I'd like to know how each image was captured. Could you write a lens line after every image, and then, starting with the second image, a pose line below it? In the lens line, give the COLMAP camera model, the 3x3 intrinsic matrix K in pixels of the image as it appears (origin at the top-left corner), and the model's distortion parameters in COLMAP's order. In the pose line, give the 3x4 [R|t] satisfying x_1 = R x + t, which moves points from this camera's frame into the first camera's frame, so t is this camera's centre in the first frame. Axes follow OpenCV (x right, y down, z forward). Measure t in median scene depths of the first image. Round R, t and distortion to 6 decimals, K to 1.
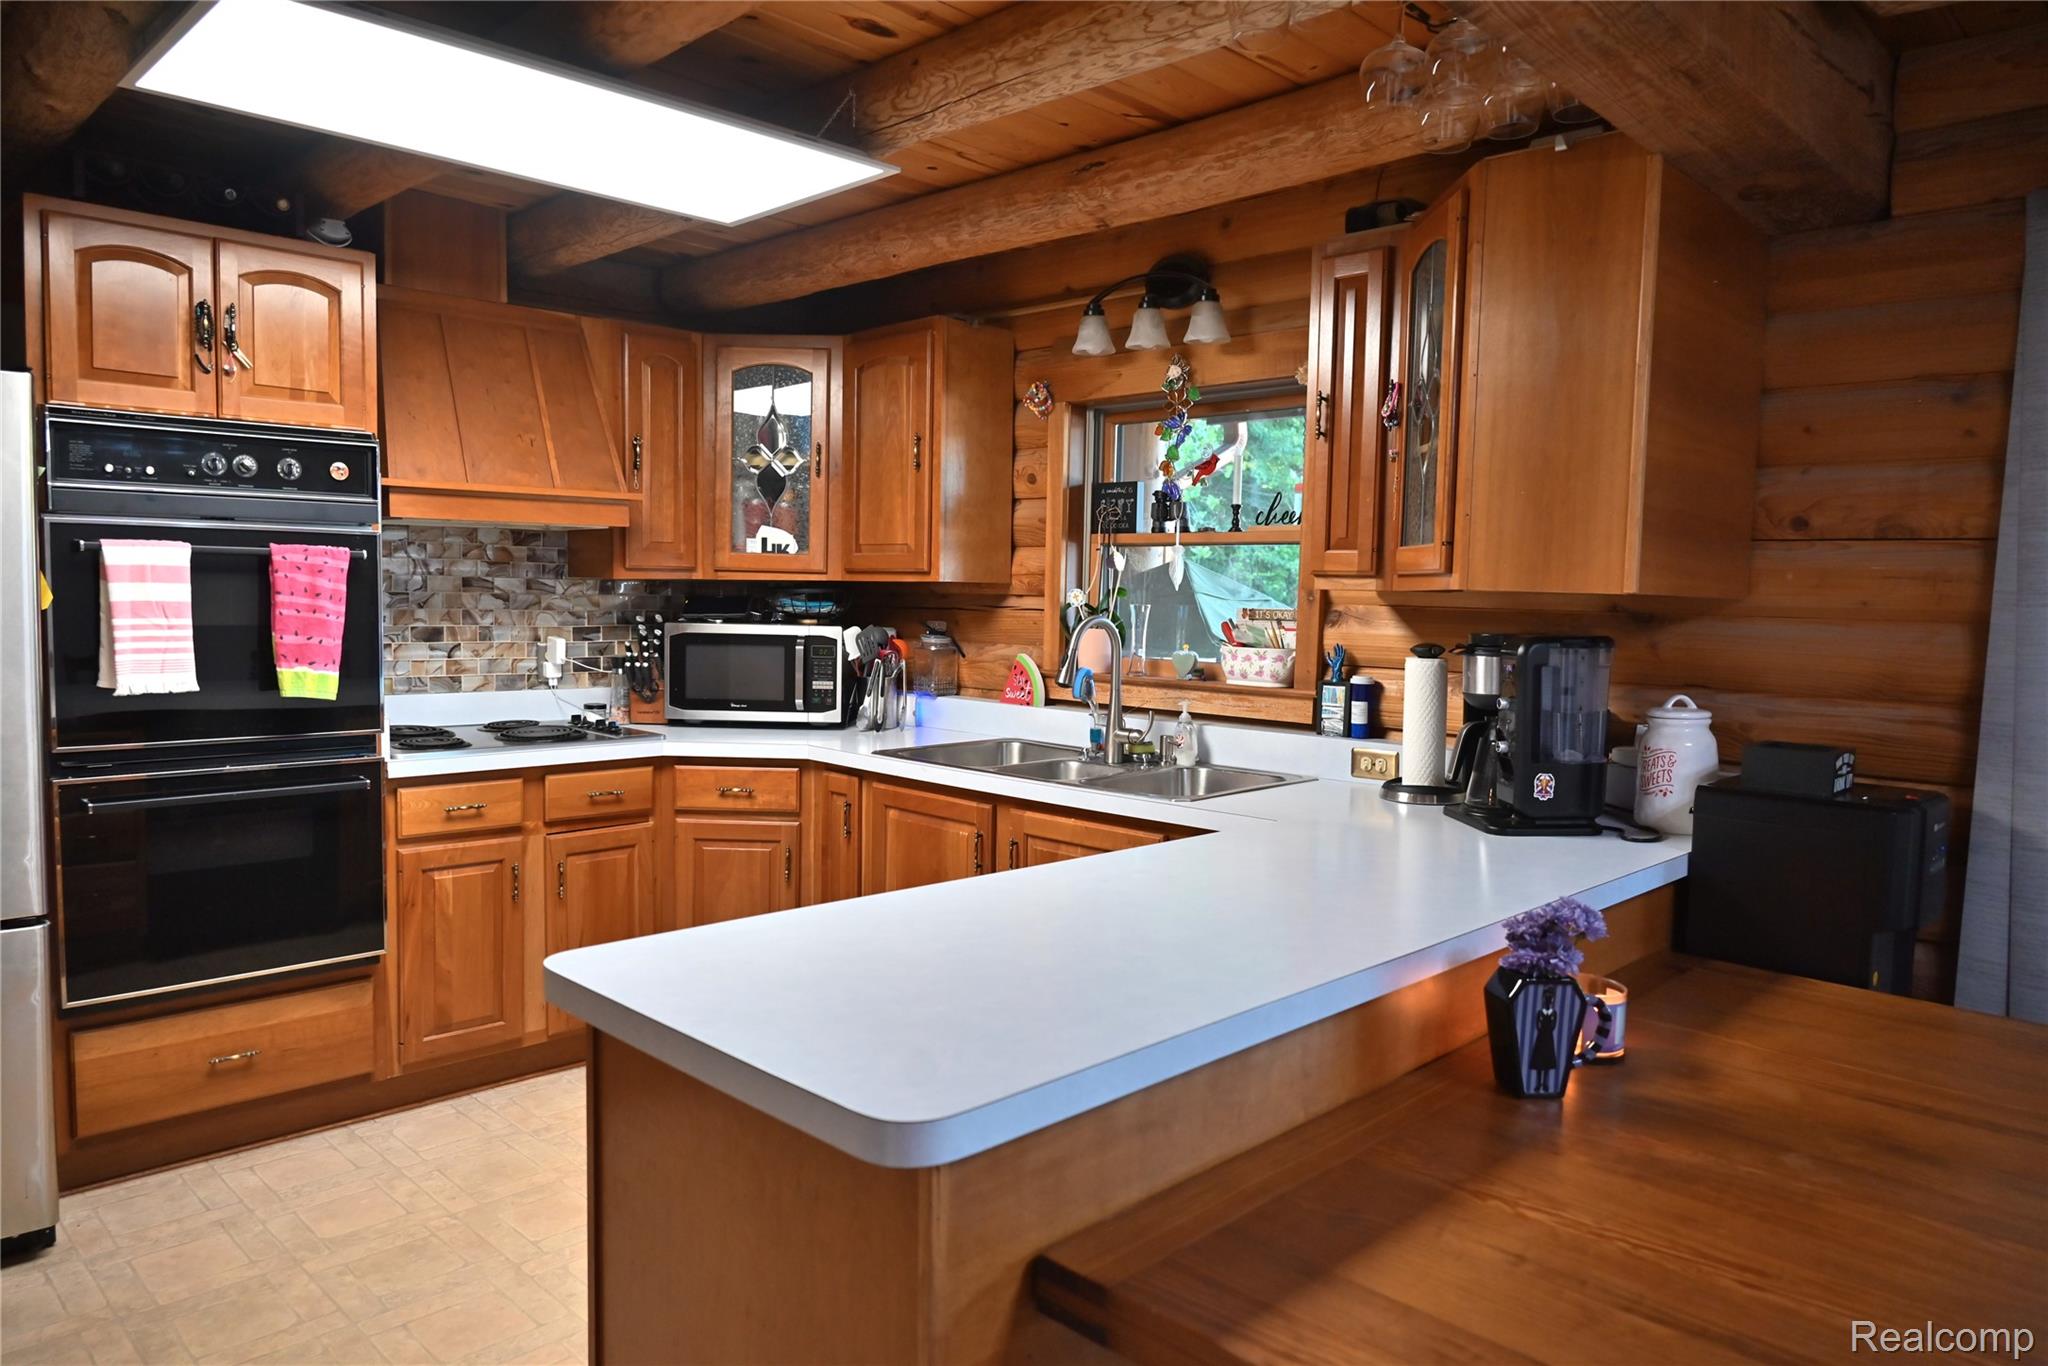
lens RADIAL K [[1361.5, 0, 1020.7], [0, 1361.5, 685.6], [0, 0, 1]] dist [0.000803, 0.003043]
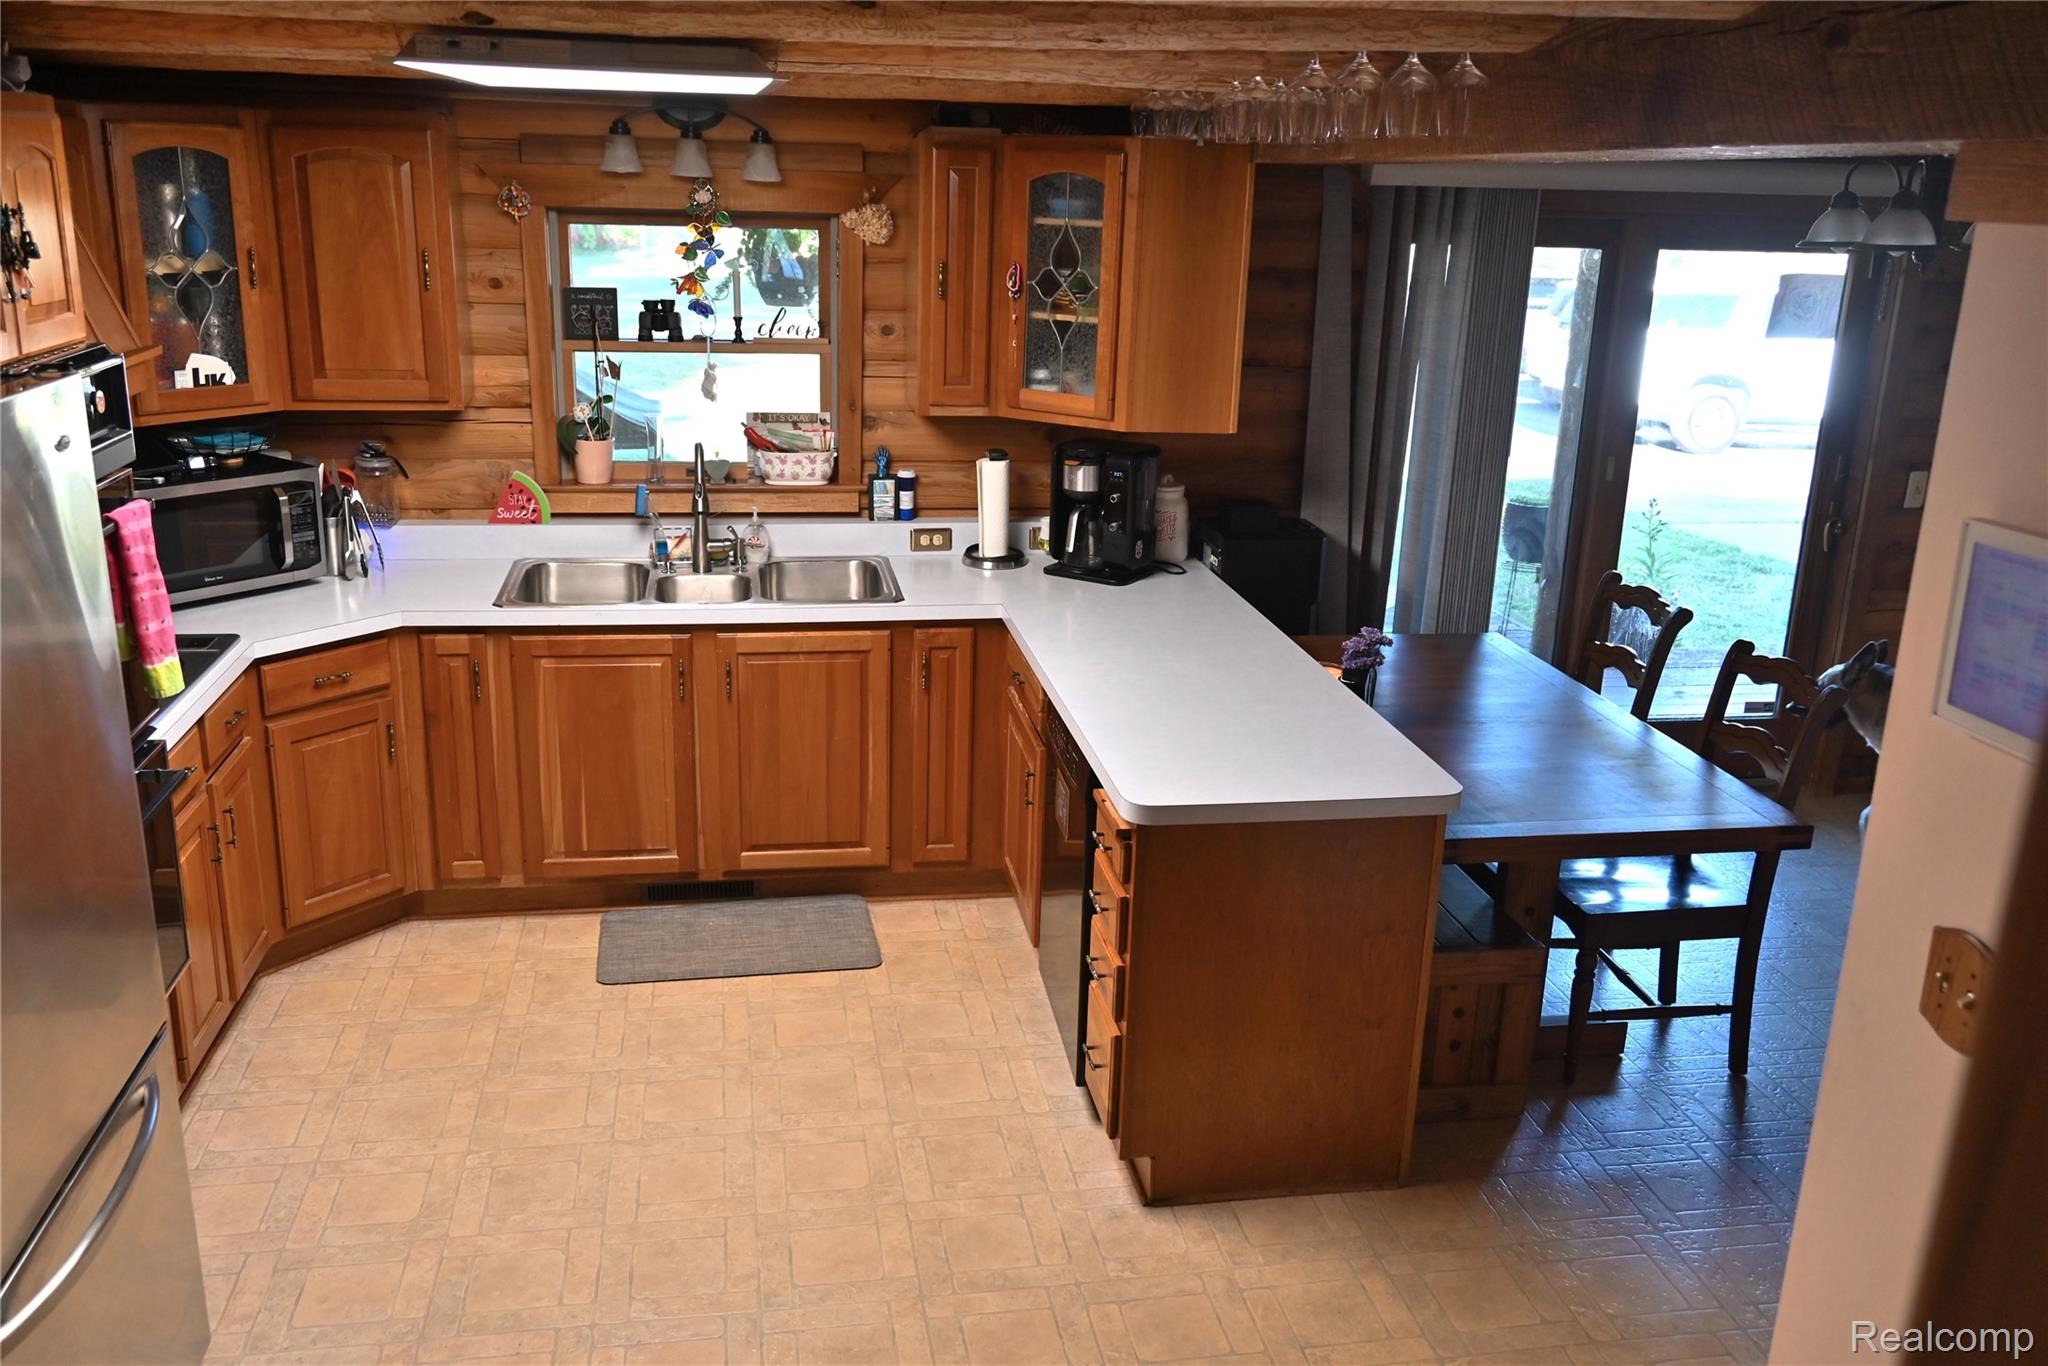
lens RADIAL K [[1727.7, 0, 1026.8], [0, 1727.7, 682.4], [0, 0, 1]] dist [0.015999, 0.002682]
pose [[0.577155, -0.239204, 0.780816, -0.920020], [0.038788, 0.963089, 0.266373, -0.225297], [-0.815713, -0.123452, 0.565130, -0.012529]]
